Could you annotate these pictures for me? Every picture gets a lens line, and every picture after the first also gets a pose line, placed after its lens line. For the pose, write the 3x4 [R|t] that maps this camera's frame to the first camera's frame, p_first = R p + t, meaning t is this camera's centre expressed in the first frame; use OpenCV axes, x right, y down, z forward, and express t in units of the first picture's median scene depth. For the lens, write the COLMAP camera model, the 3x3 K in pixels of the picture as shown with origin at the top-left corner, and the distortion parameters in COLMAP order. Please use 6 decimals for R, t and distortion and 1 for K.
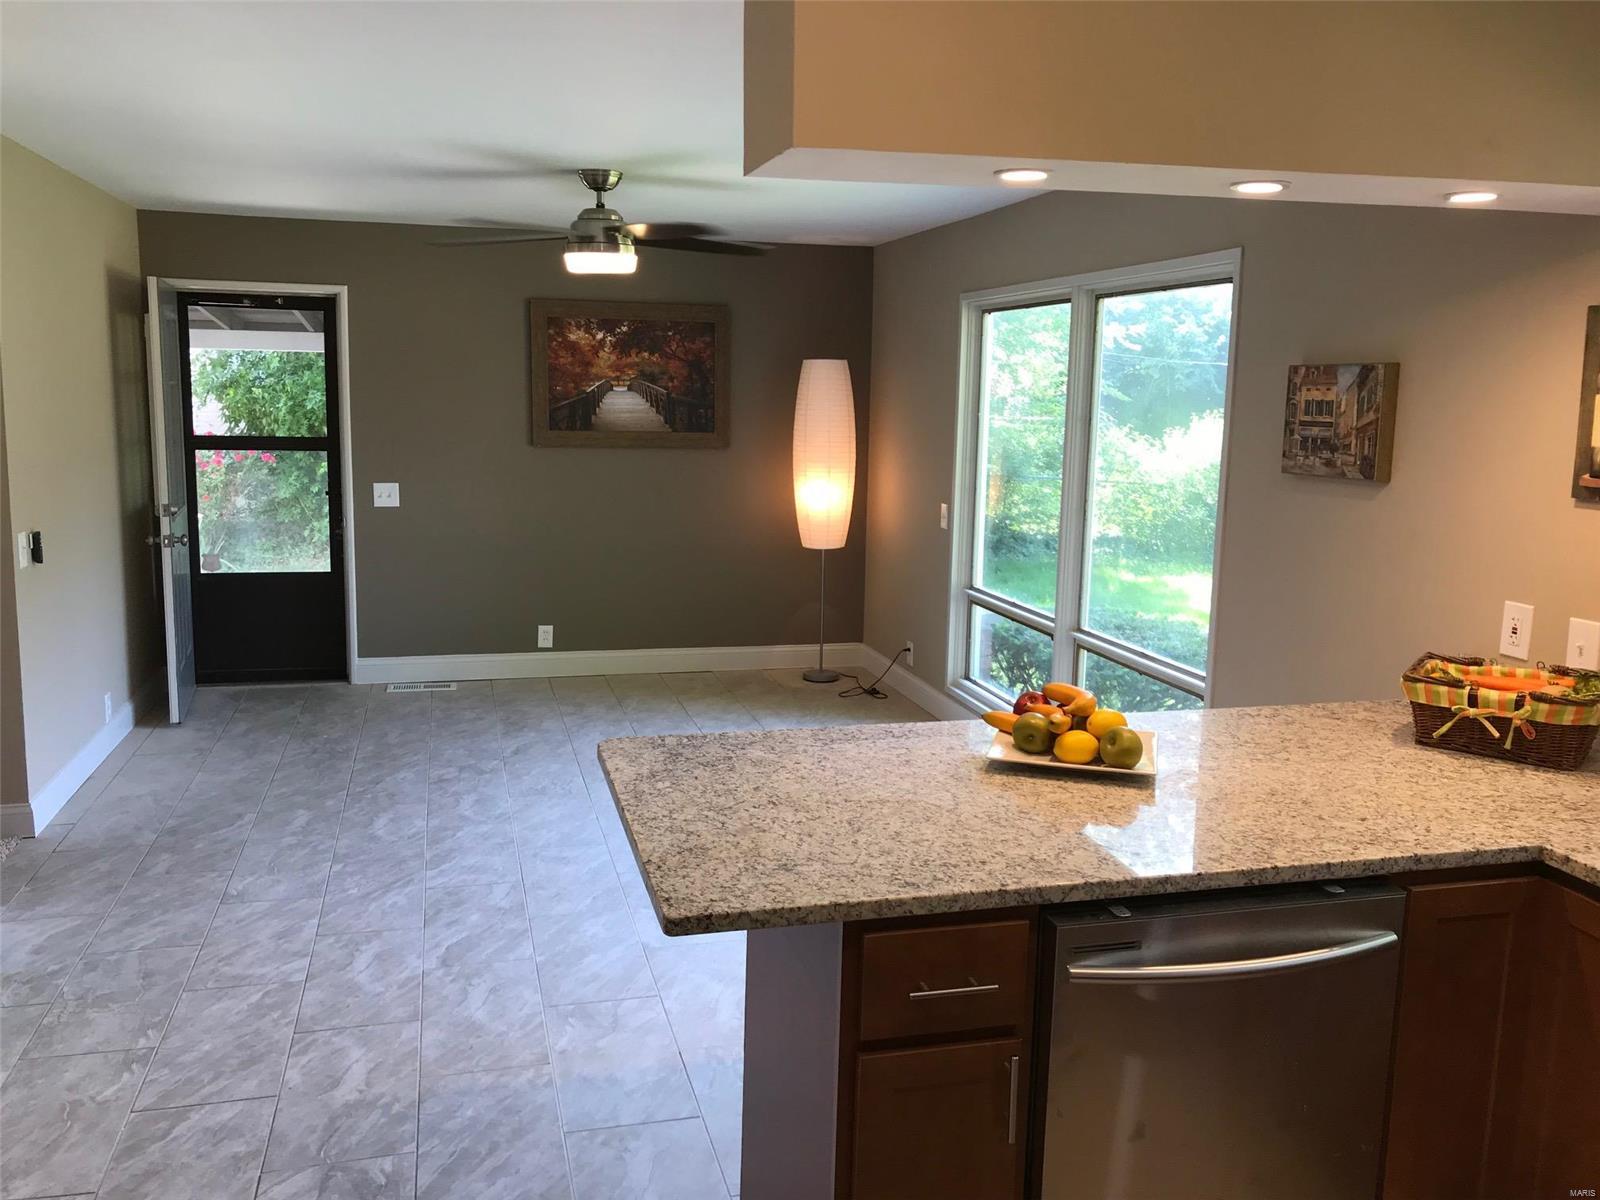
lens RADIAL K [[1314.2, 0, 799.0], [0, 1314.2, 592.9], [0, 0, 1]] dist [0.044099, -0.075147]
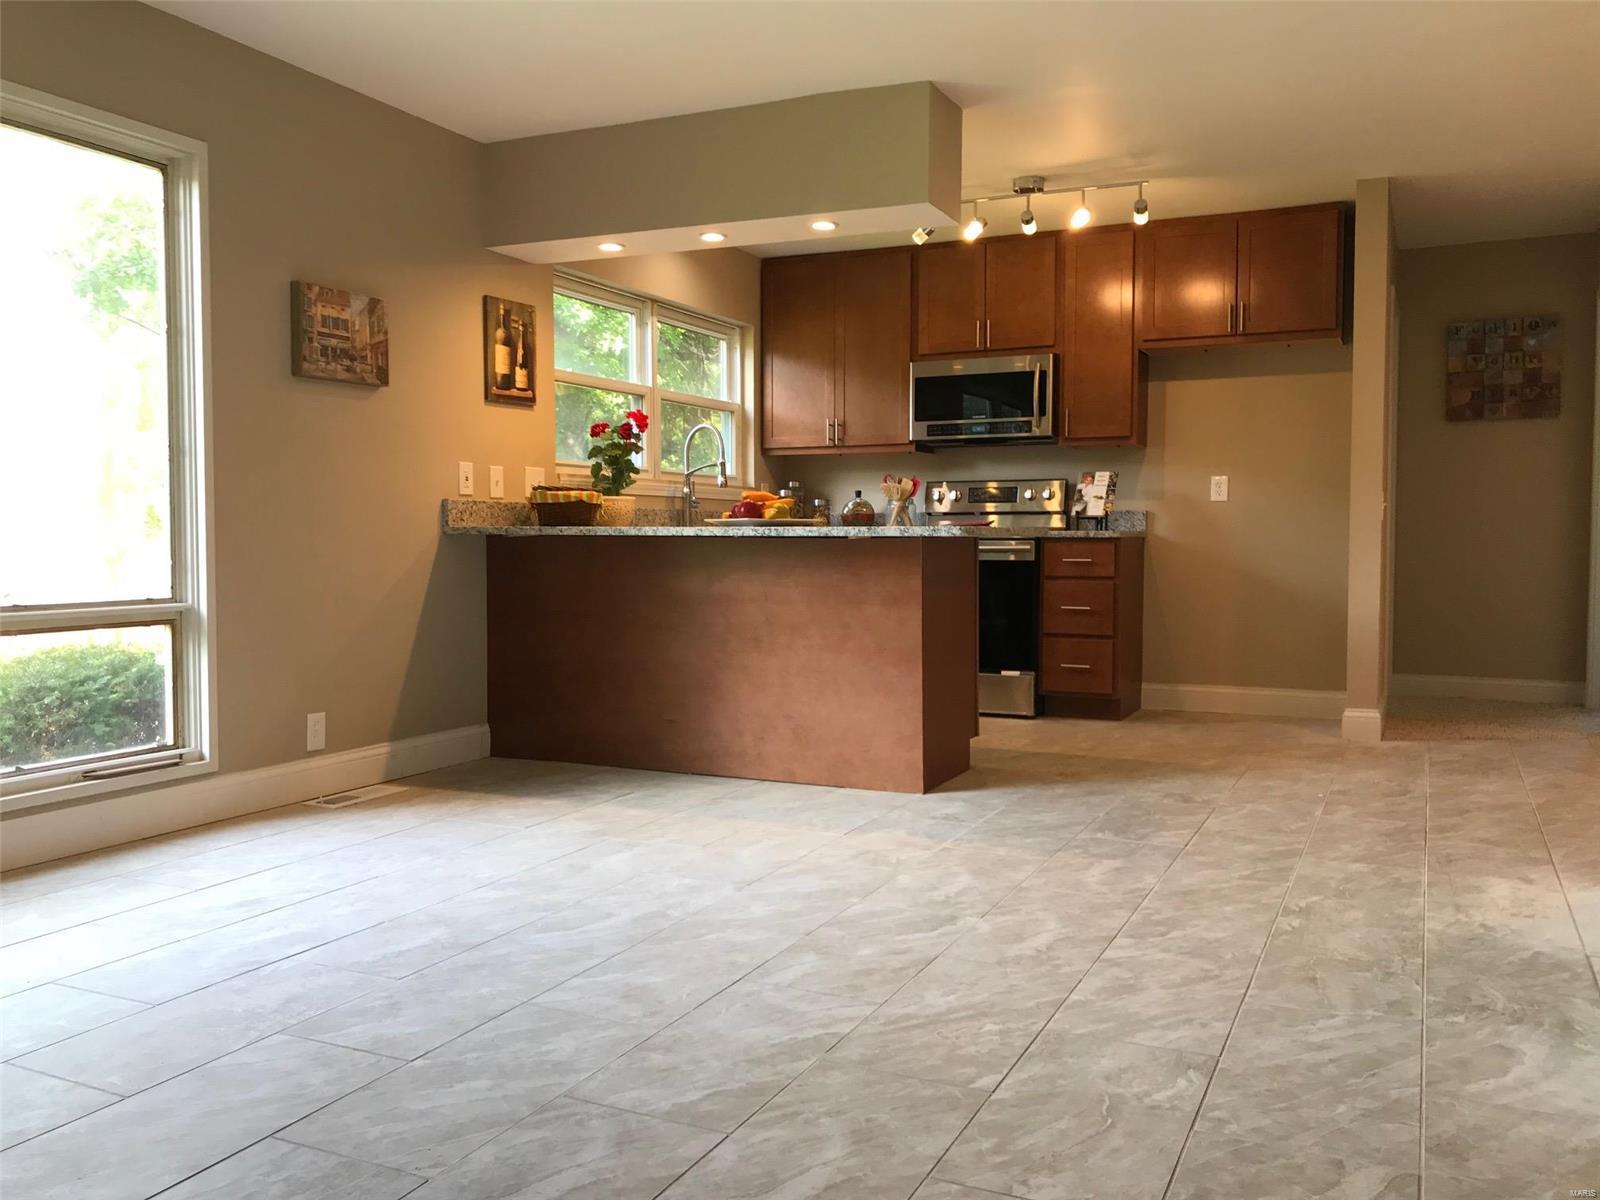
lens RADIAL K [[1304.1, 0, 800.0], [0, 1304.1, 600.0], [0, 0, 1]] dist [0.008706, -0.069214]
pose [[-0.759238, -0.051686, 0.648757, -0.754991], [0.085964, 0.980143, 0.178691, -0.069919], [-0.645111, 0.191439, -0.739718, 1.723098]]
